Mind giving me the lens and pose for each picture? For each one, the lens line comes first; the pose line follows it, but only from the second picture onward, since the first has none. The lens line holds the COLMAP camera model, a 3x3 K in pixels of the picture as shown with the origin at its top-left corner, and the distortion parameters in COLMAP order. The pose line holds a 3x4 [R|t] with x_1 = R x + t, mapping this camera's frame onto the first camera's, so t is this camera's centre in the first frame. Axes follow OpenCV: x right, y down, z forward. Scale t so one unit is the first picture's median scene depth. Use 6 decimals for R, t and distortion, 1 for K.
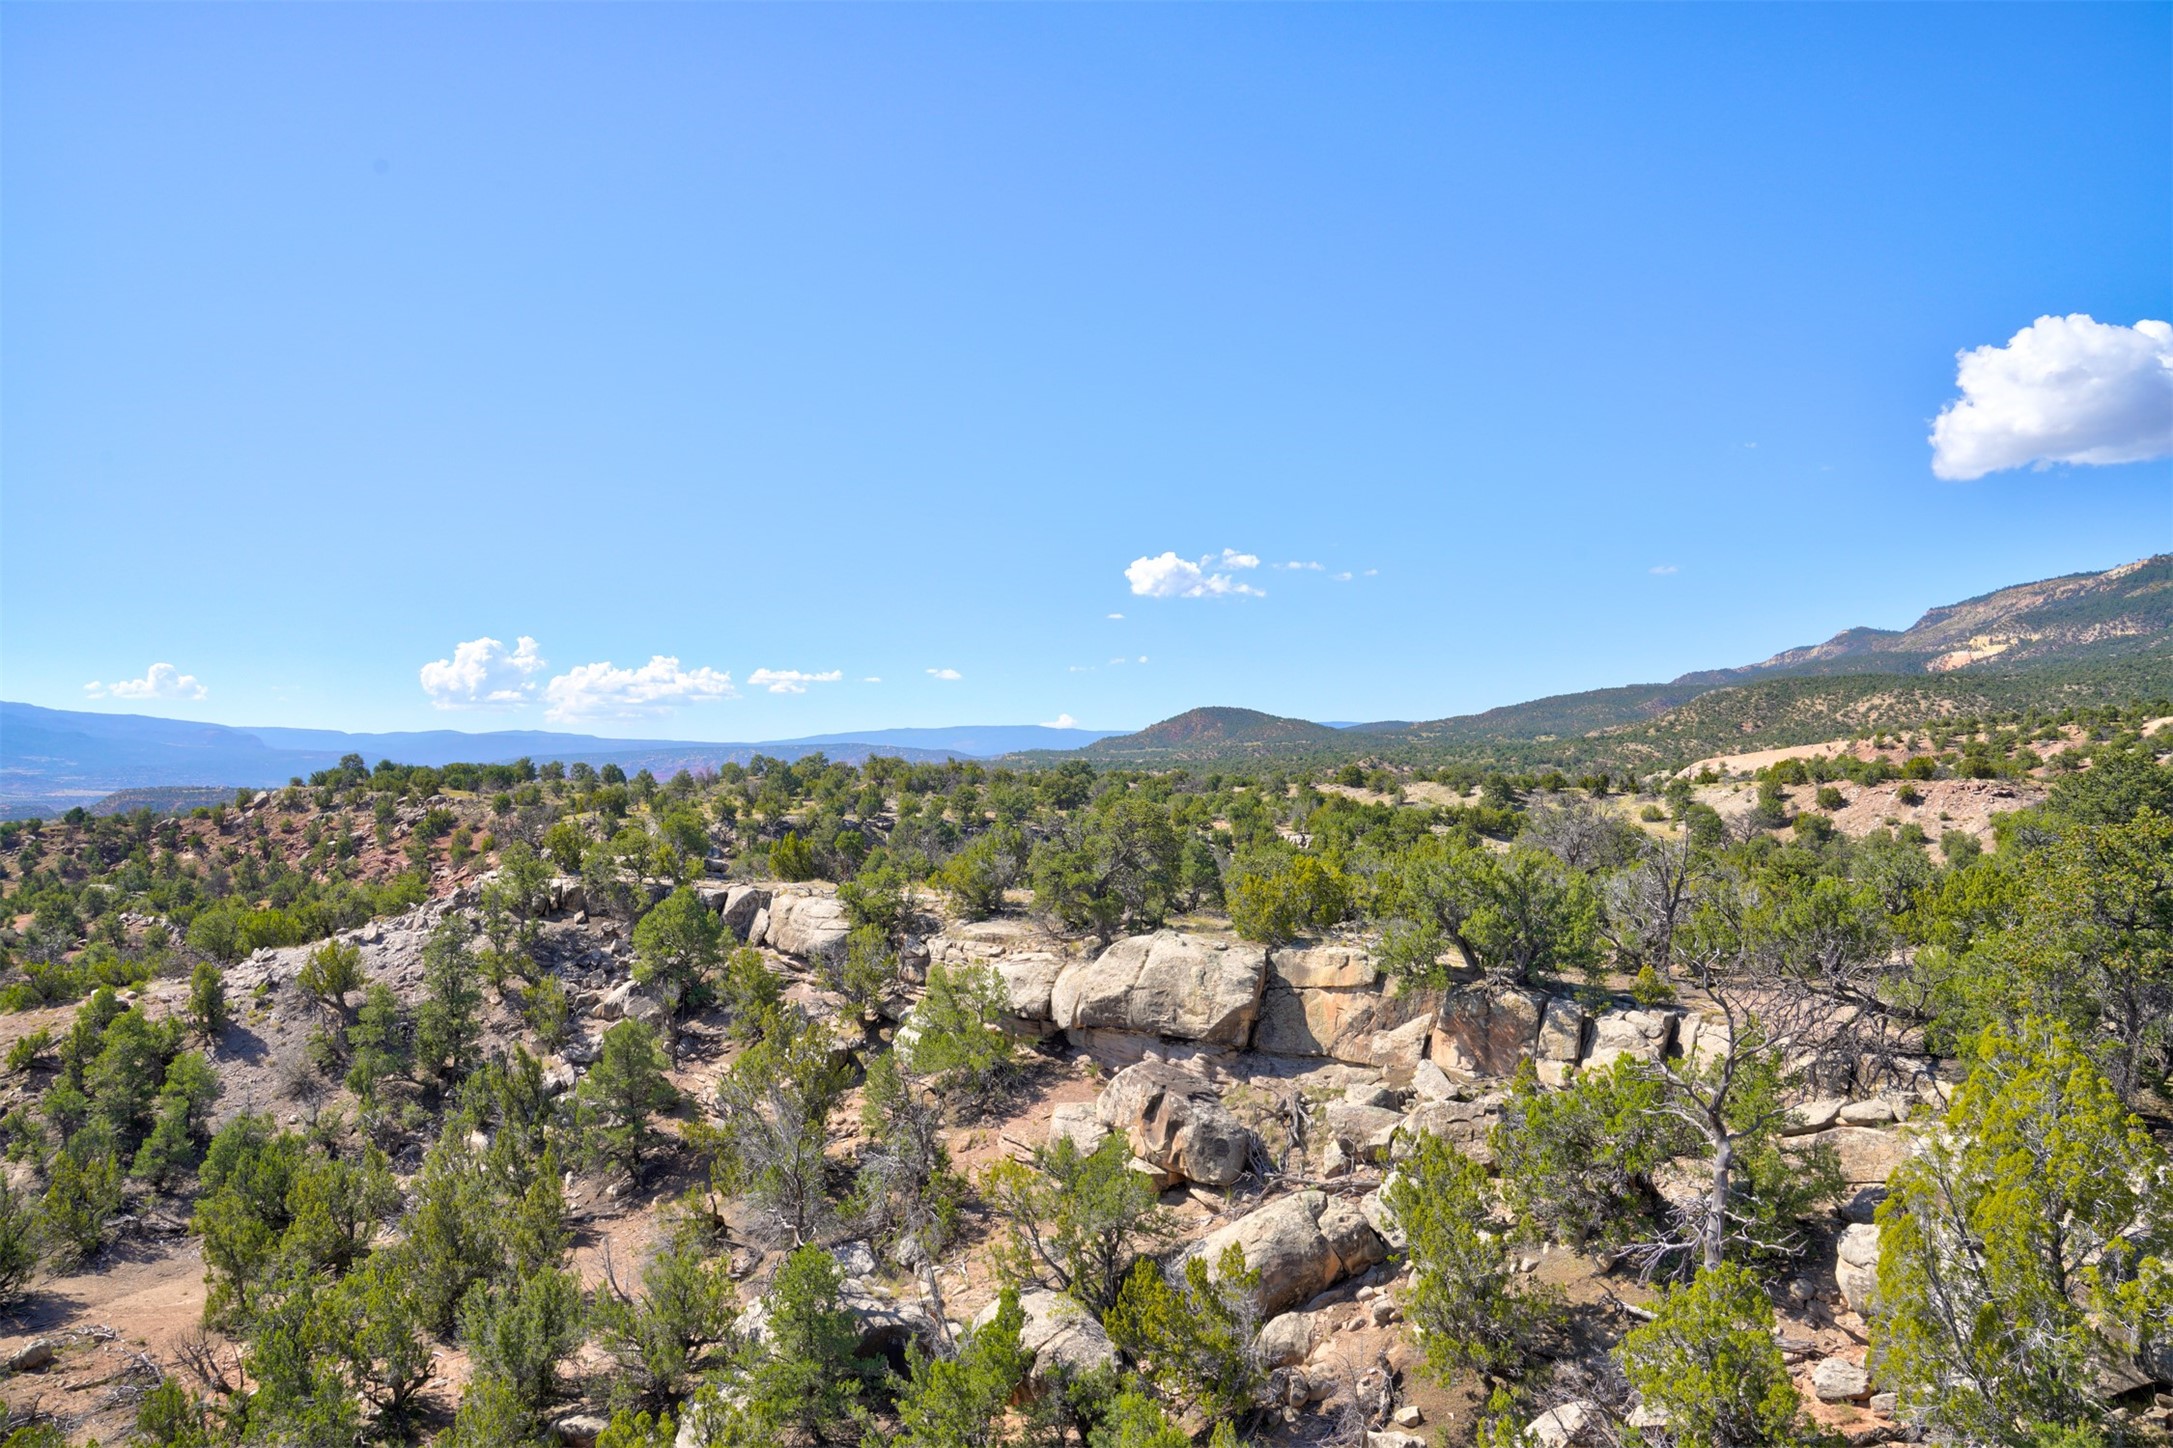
lens RADIAL K [[1520.8, 0, 1082.5], [0, 1520.8, 714.8], [0, 0, 1]] dist [-0.126268, 0.099374]
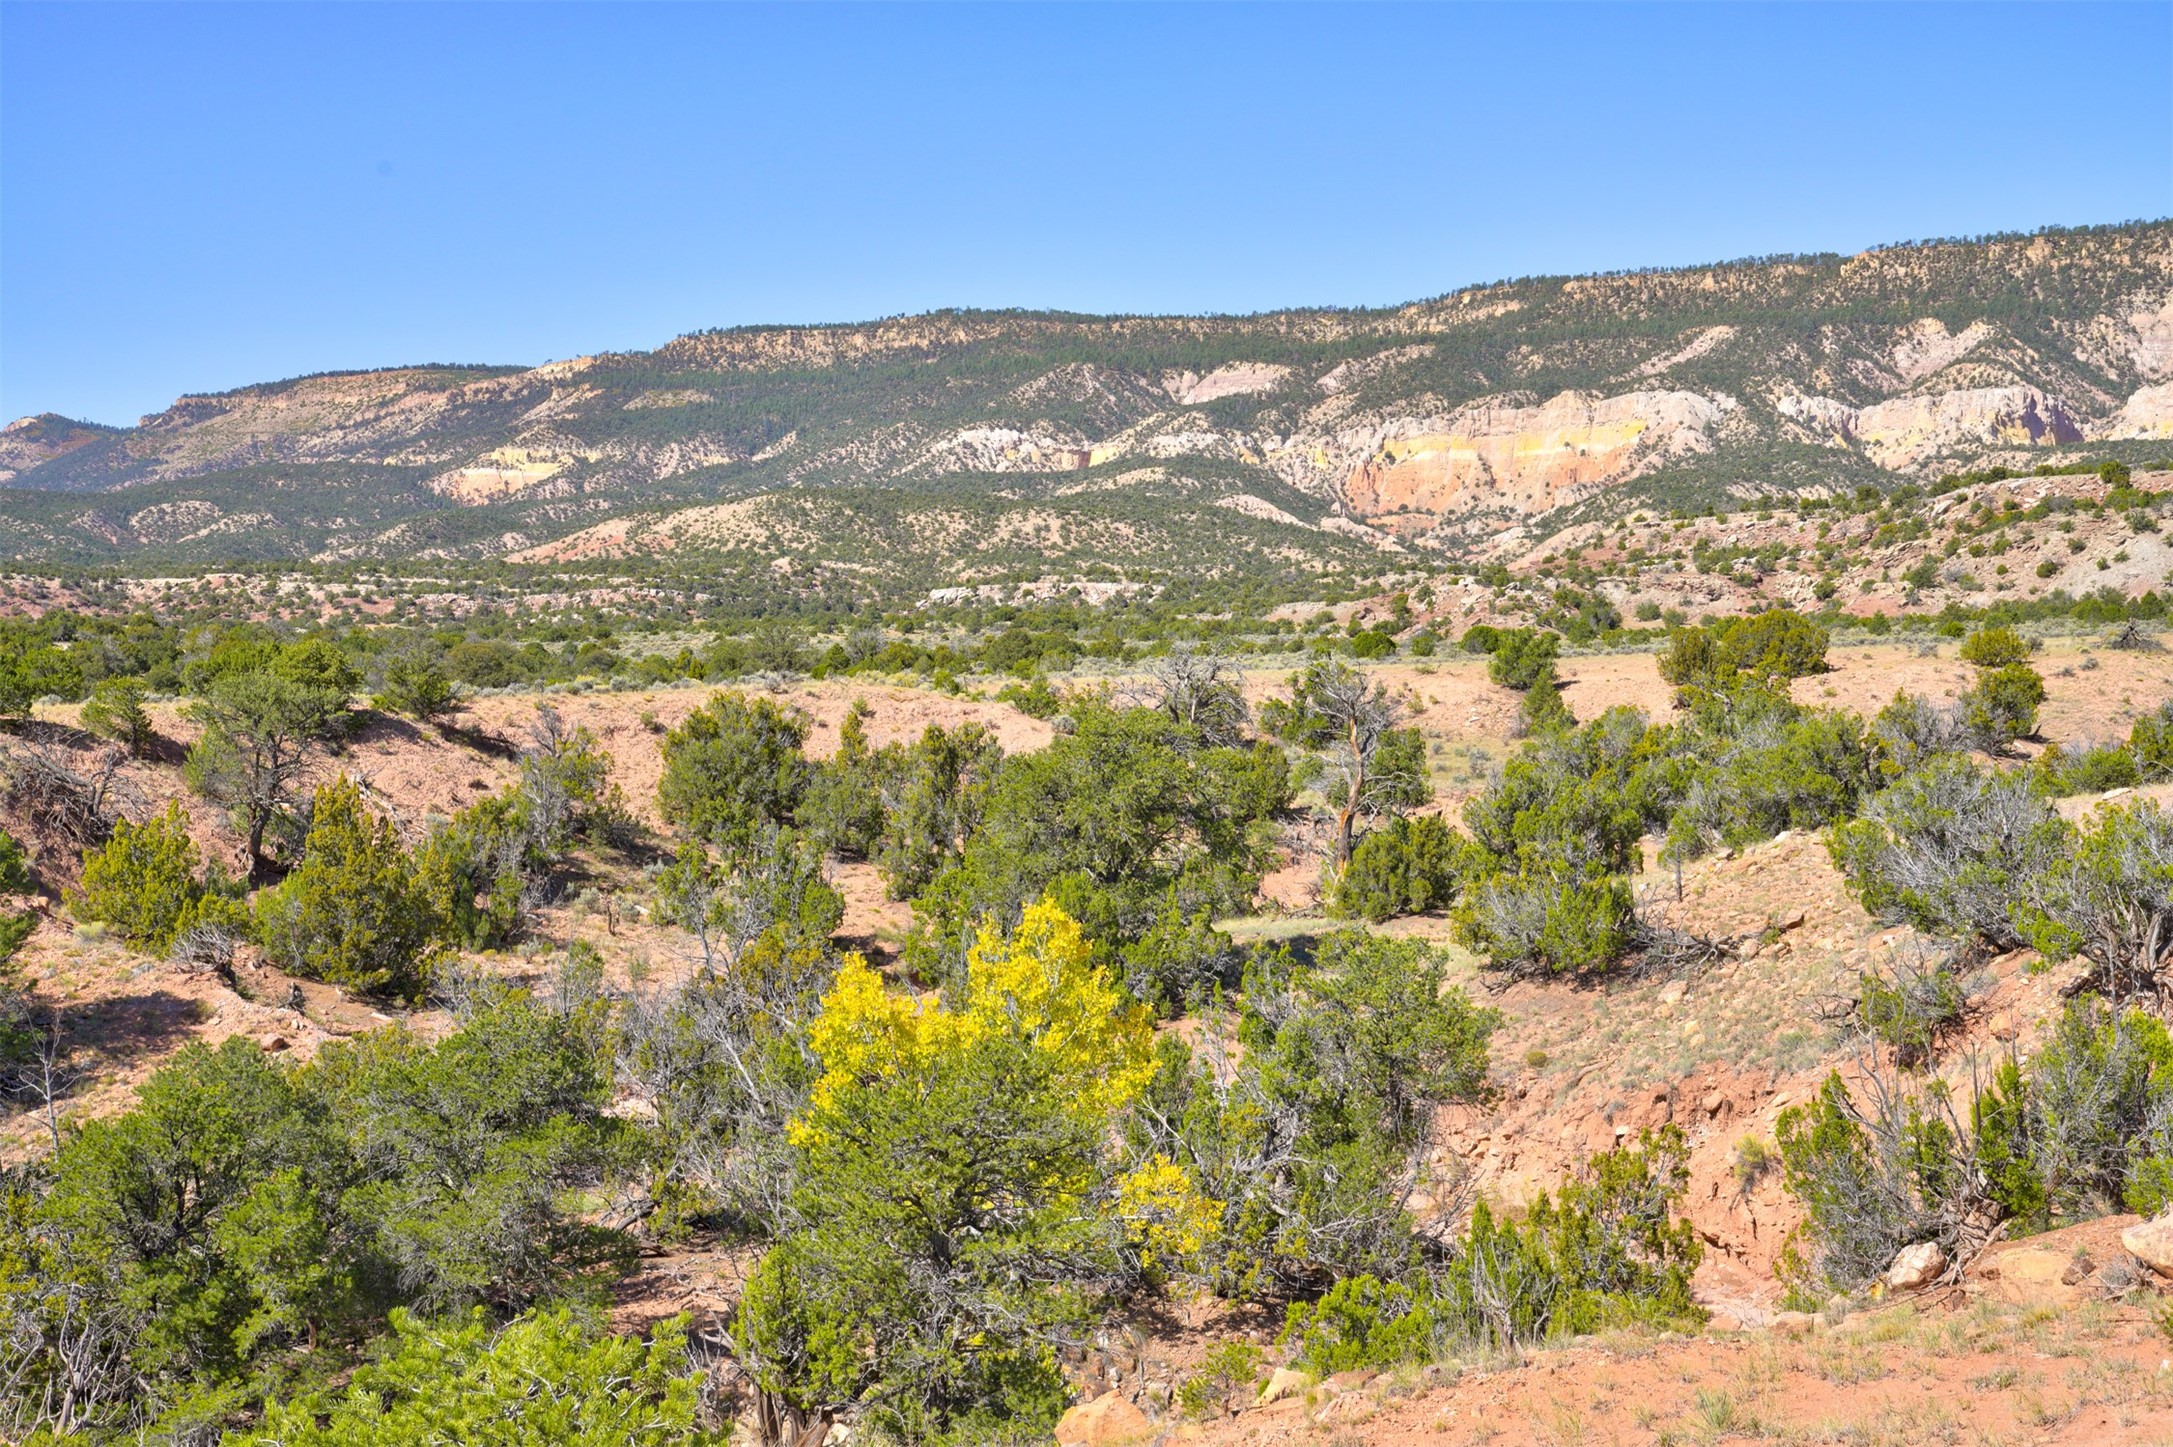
lens RADIAL K [[2718.9, 0, 1086.5], [0, 2718.9, 723.5], [0, 0, 1]] dist [0.082367, 0.365514]
pose [[0.563906, -0.011554, 0.825758, -0.299673], [-0.032479, 0.998818, 0.036155, 0.020544], [-0.825200, -0.047207, 0.562864, 0.053213]]
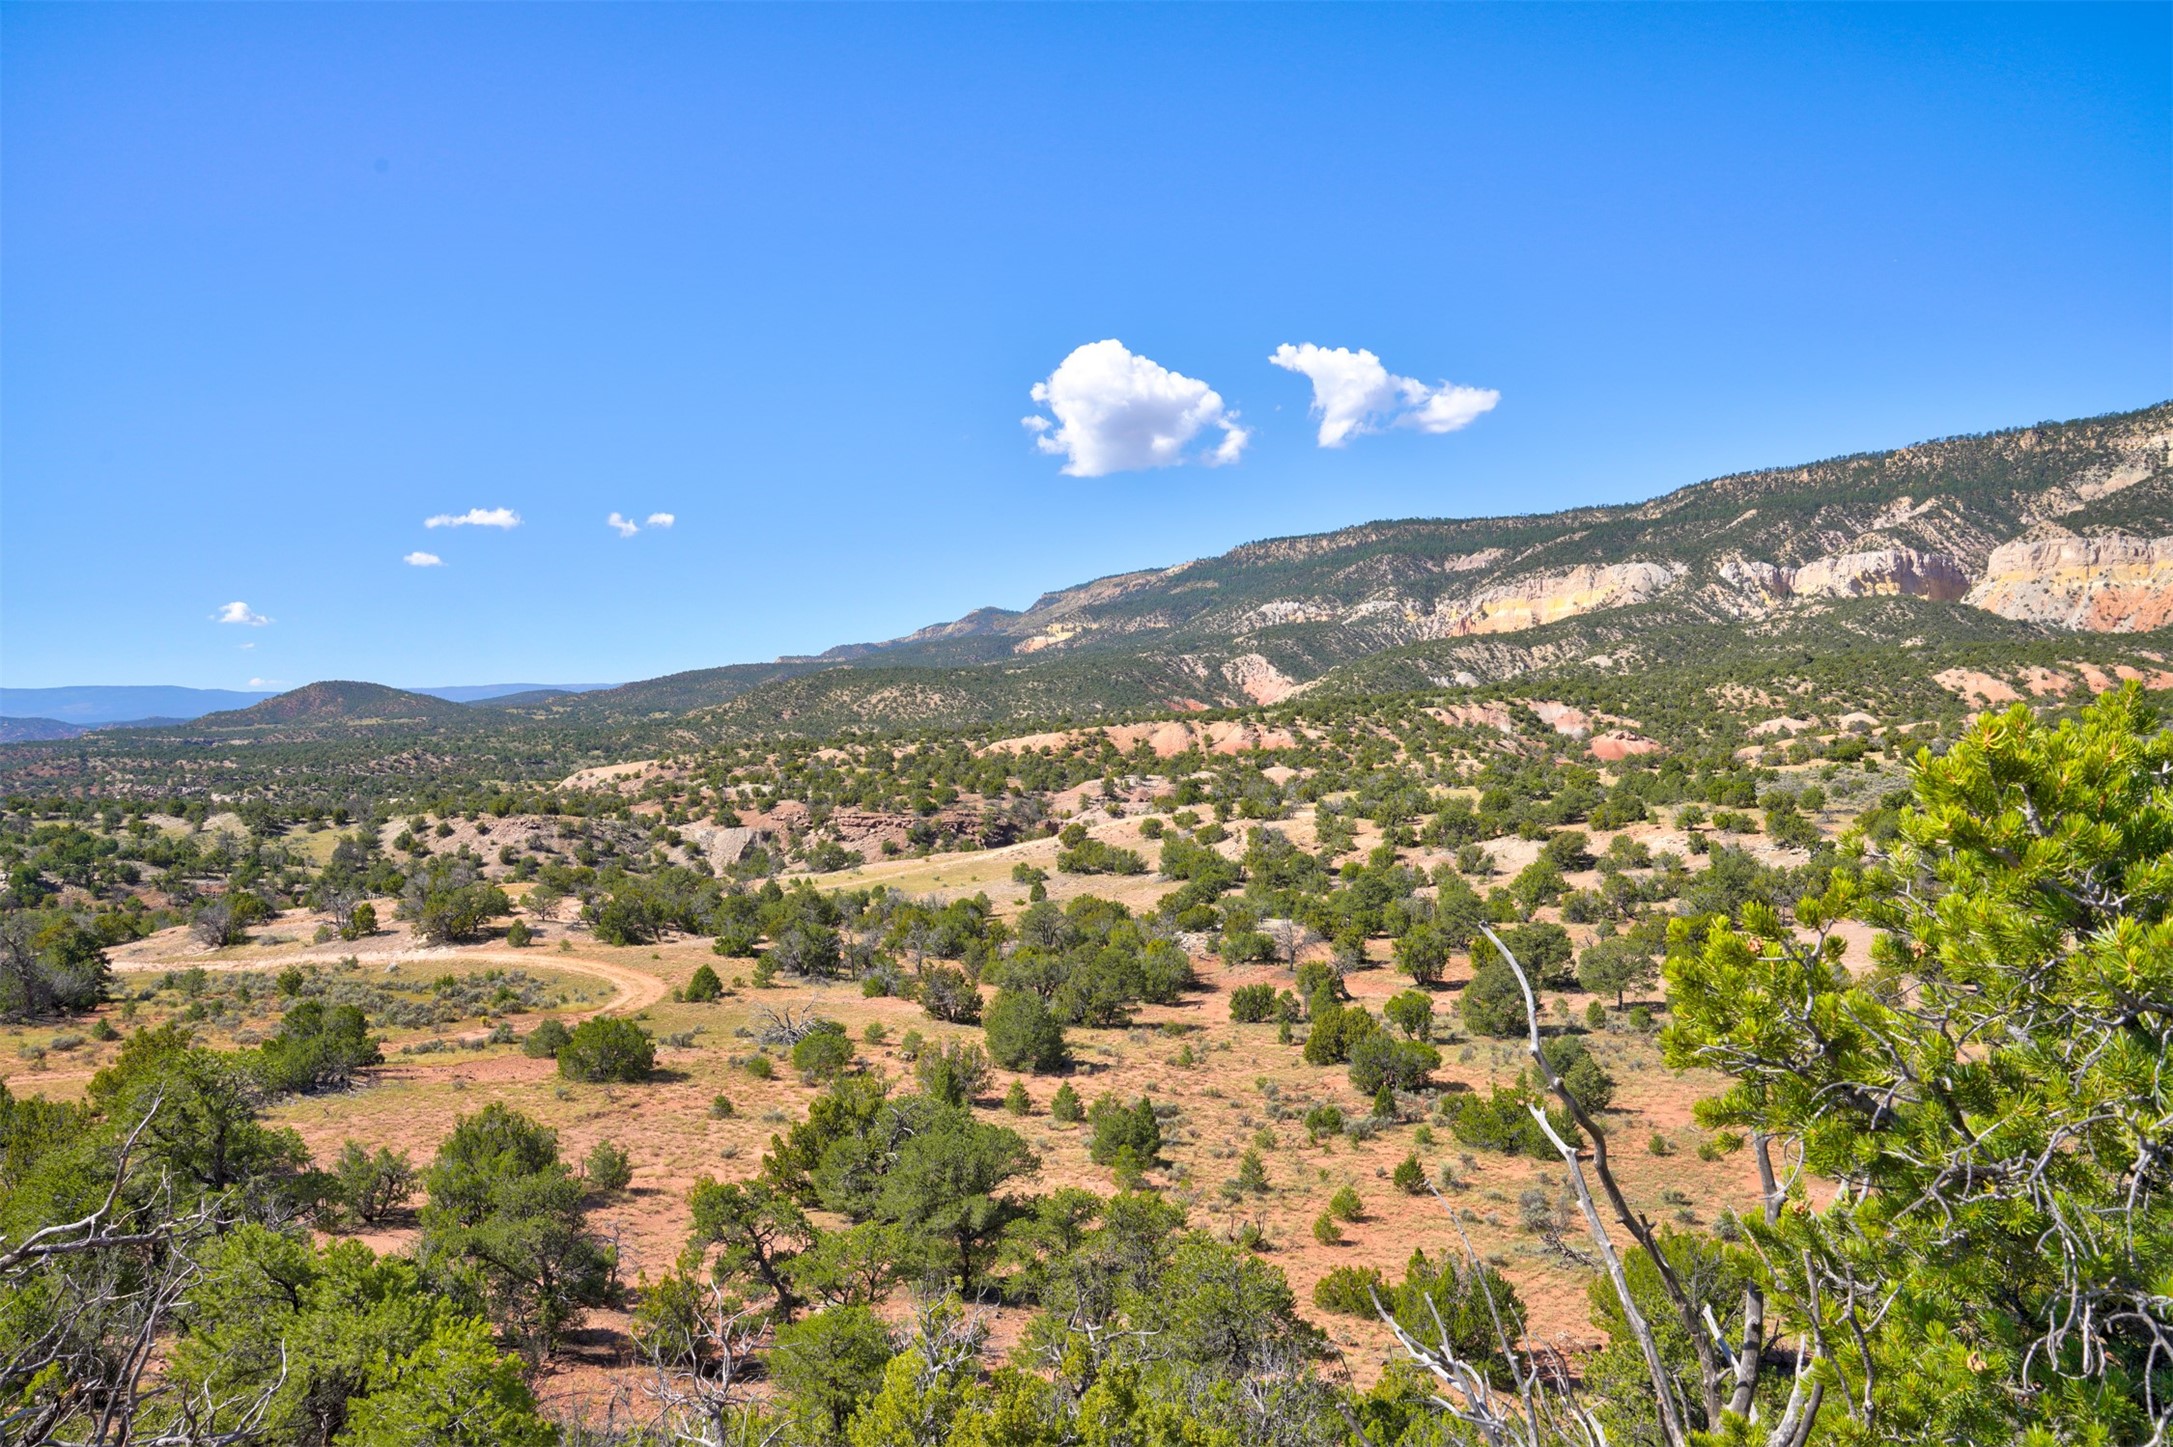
lens RADIAL K [[1520.8, 0, 1082.5], [0, 1520.8, 714.3], [0, 0, 1]] dist [-0.126268, 0.099374]
pose [[0.867050, -0.003045, 0.498212, 0.026656], [-0.009648, 0.999691, 0.022900, -0.009675], [-0.498128, -0.024663, 0.866753, -0.063254]]
